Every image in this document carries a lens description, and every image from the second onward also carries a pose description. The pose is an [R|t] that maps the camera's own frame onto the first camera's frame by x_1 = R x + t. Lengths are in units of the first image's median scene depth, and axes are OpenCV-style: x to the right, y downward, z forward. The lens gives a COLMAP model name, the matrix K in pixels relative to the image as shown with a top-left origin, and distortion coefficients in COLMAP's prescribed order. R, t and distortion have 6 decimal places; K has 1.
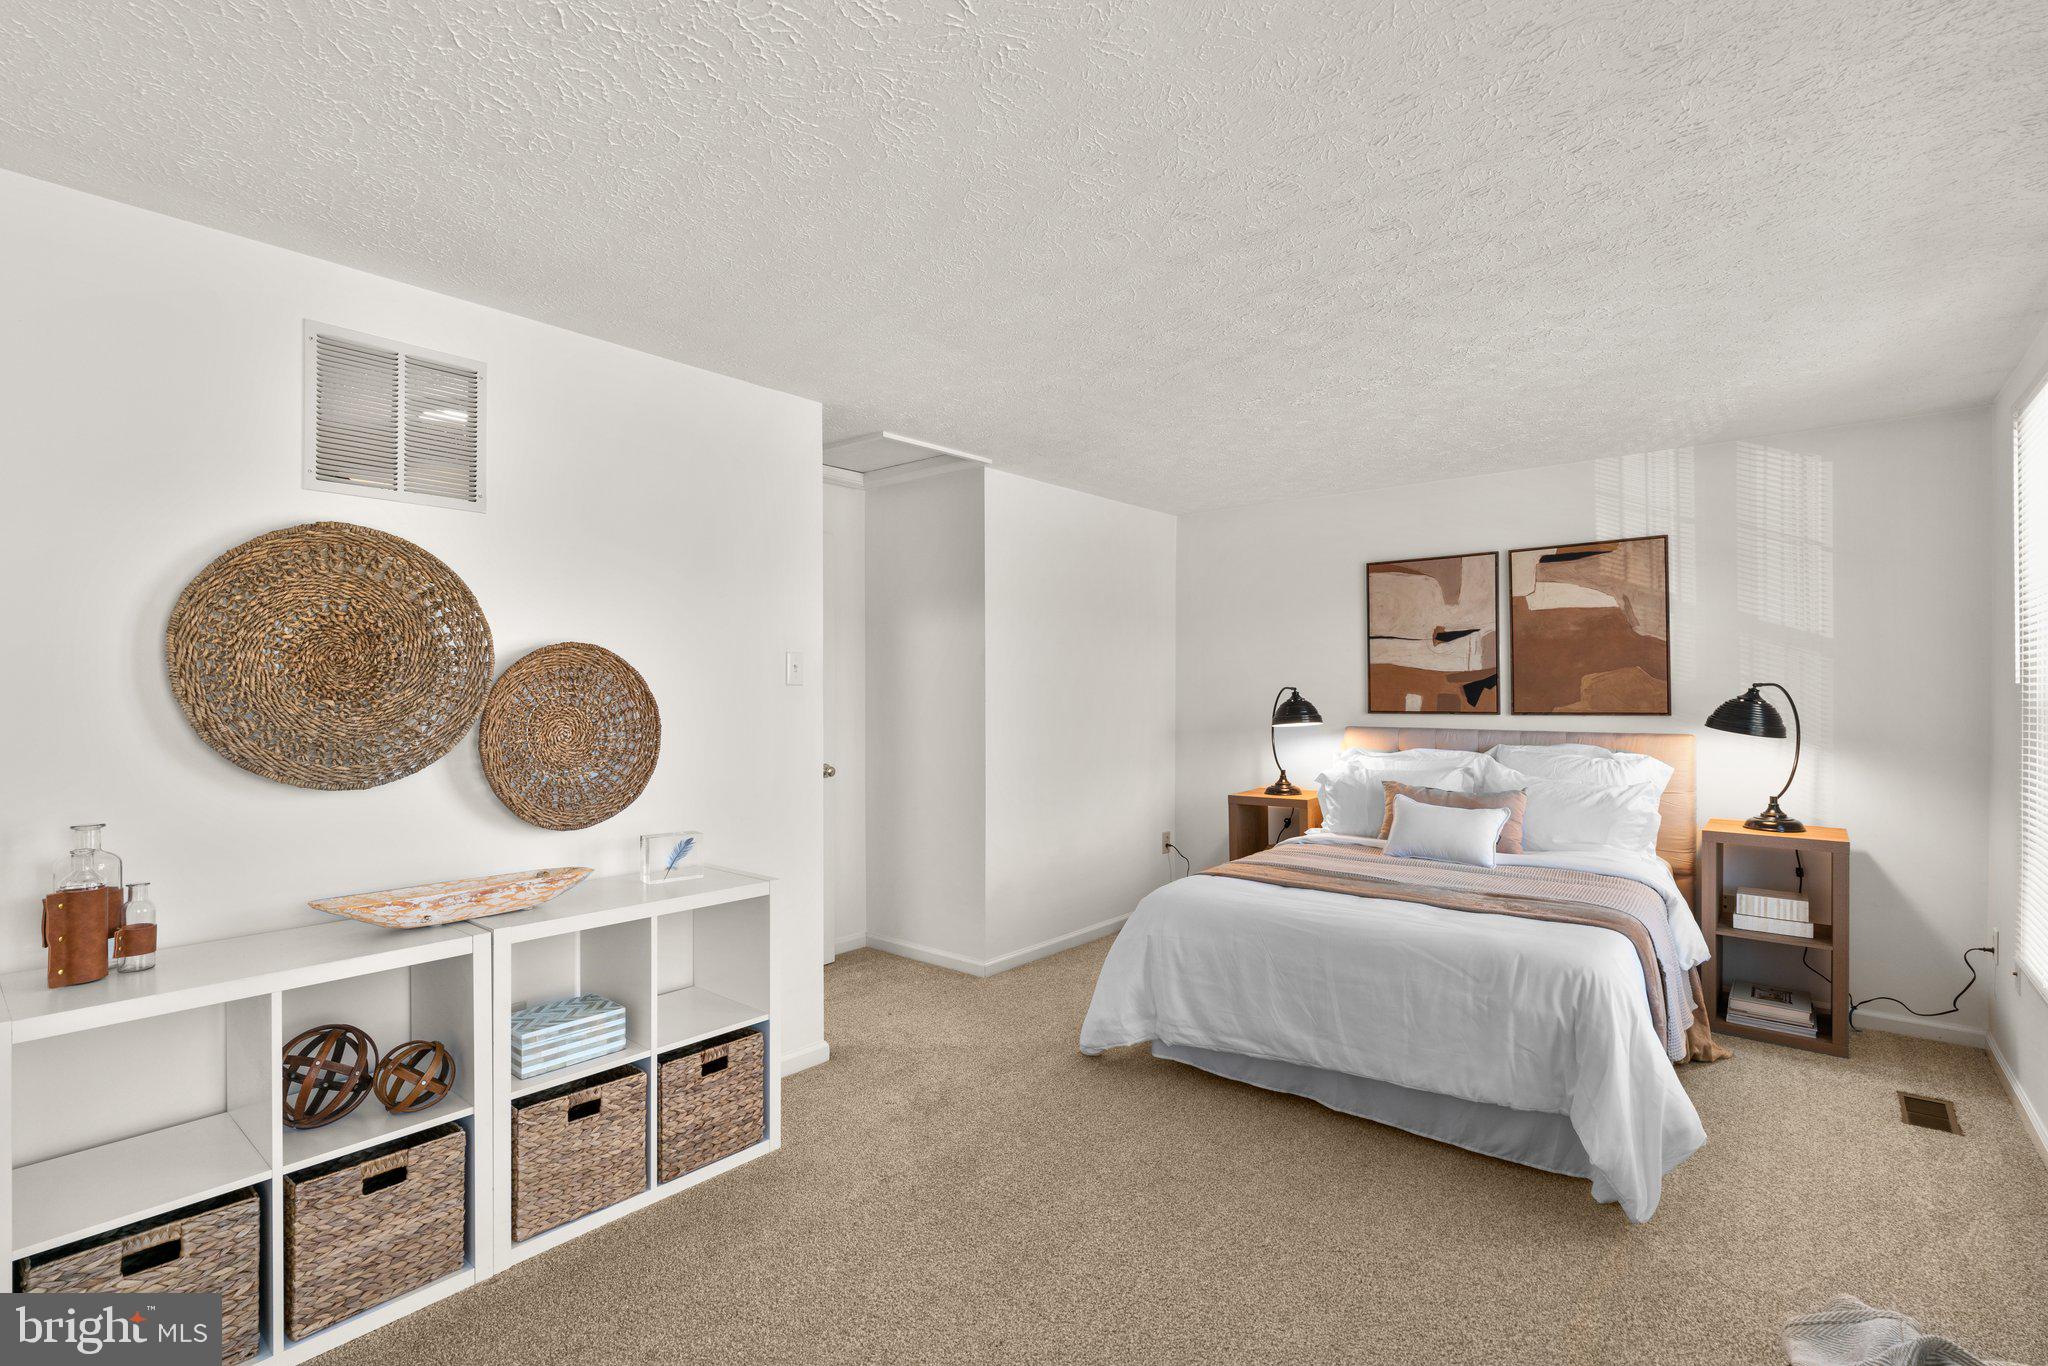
lens RADIAL K [[918.8, 0, 1018.0], [0, 918.8, 677.8], [0, 0, 1]] dist [-0.017431, 0.007451]
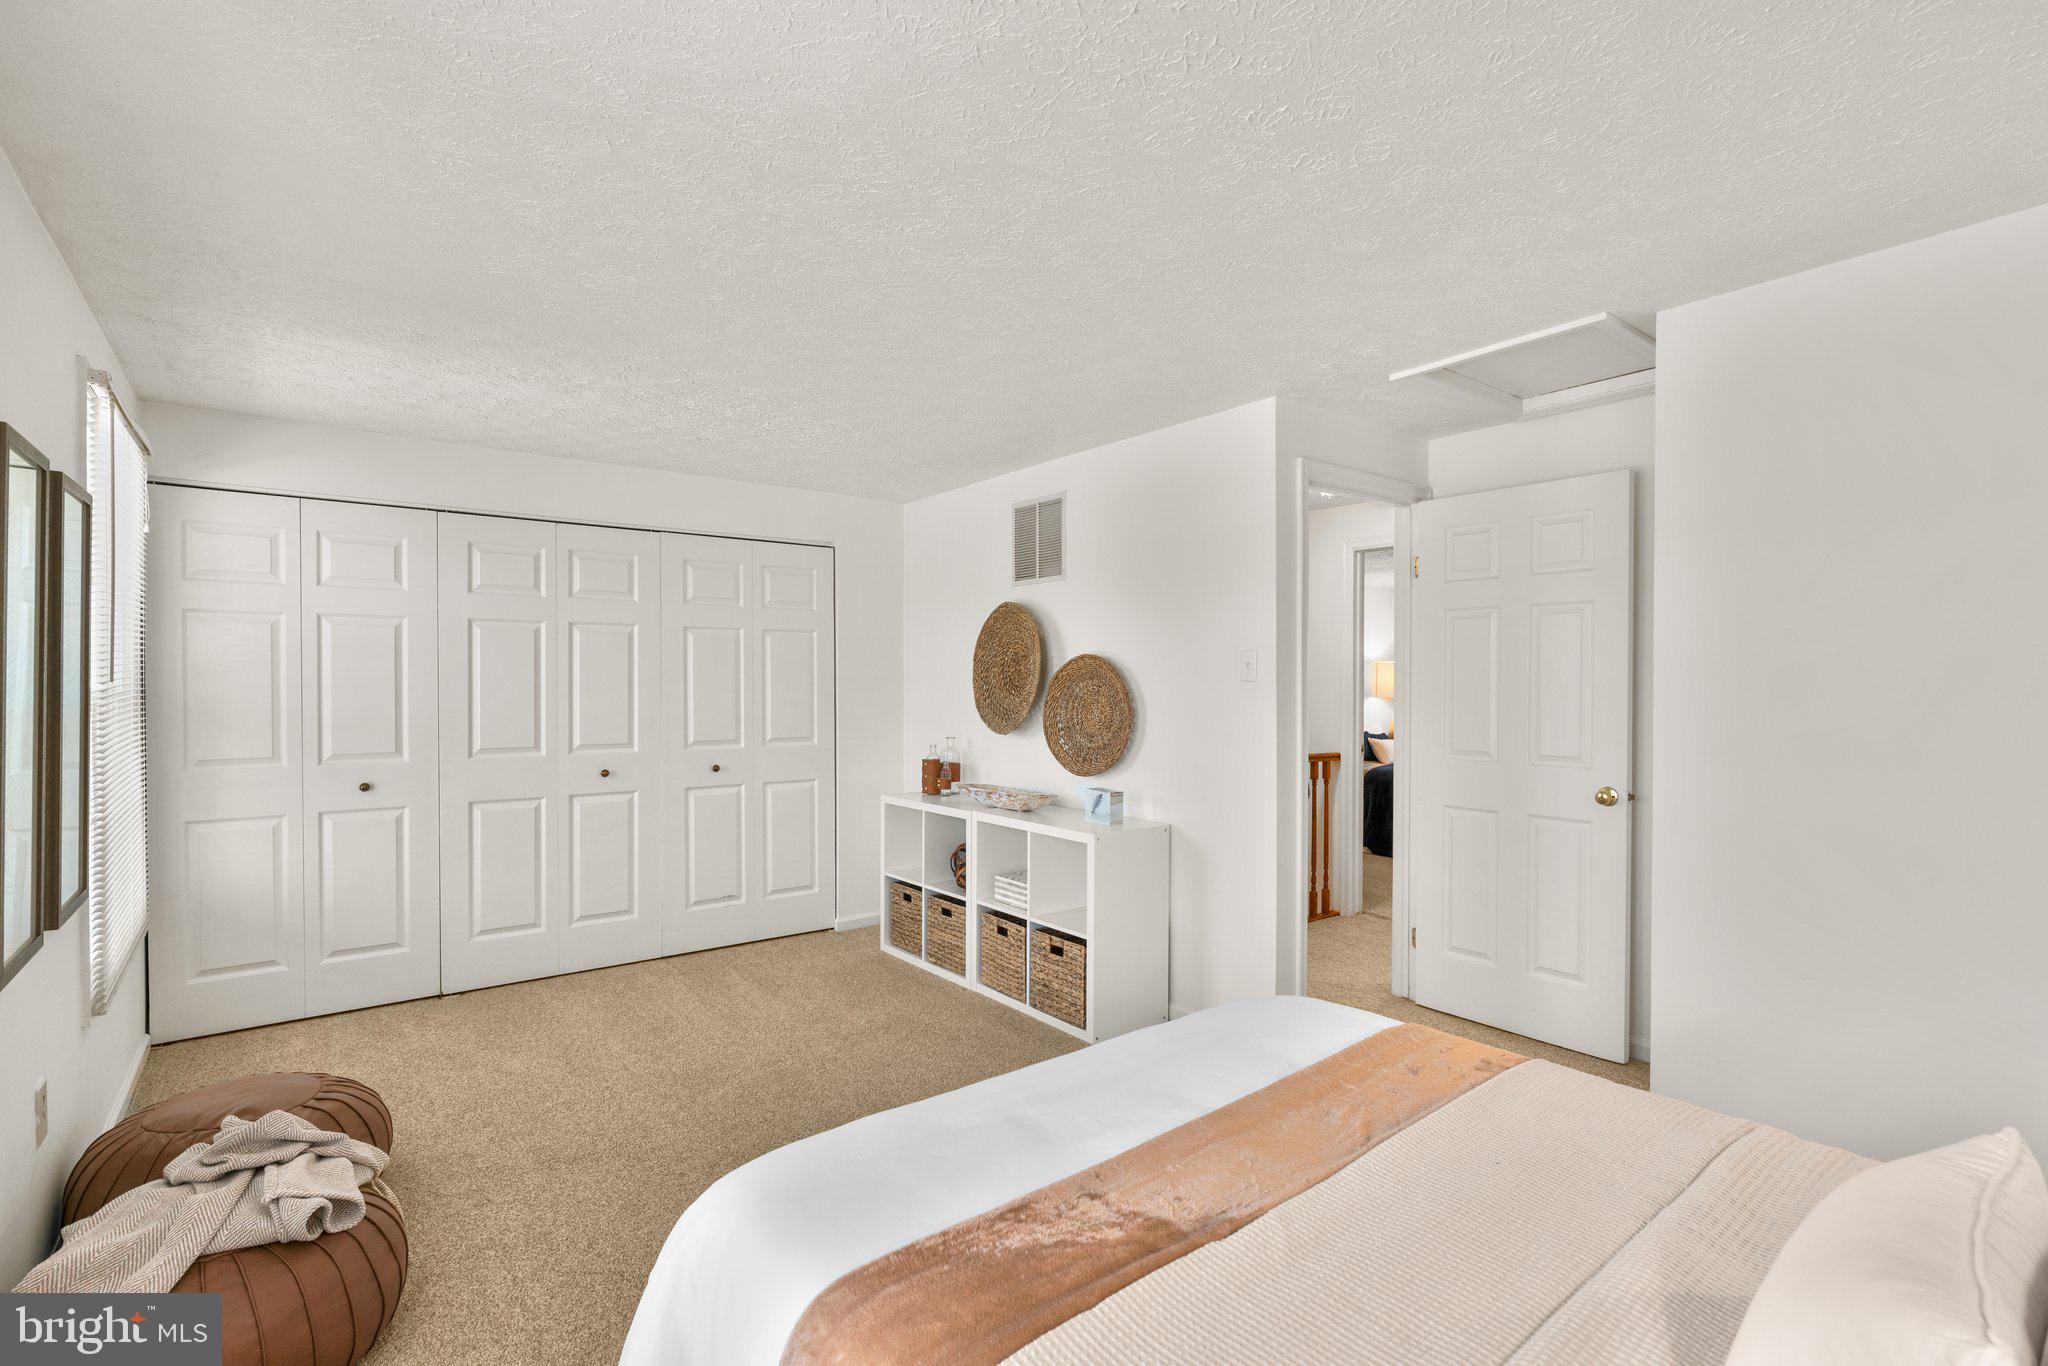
lens RADIAL K [[918.8, 0, 1018.0], [0, 918.8, 677.8], [0, 0, 1]] dist [-0.017431, 0.007451]
pose [[-0.193668, -0.005803, -0.981050, 1.169181], [0.010633, 0.999911, -0.008013, 0.013338], [0.981009, -0.011983, -0.193589, 1.324642]]
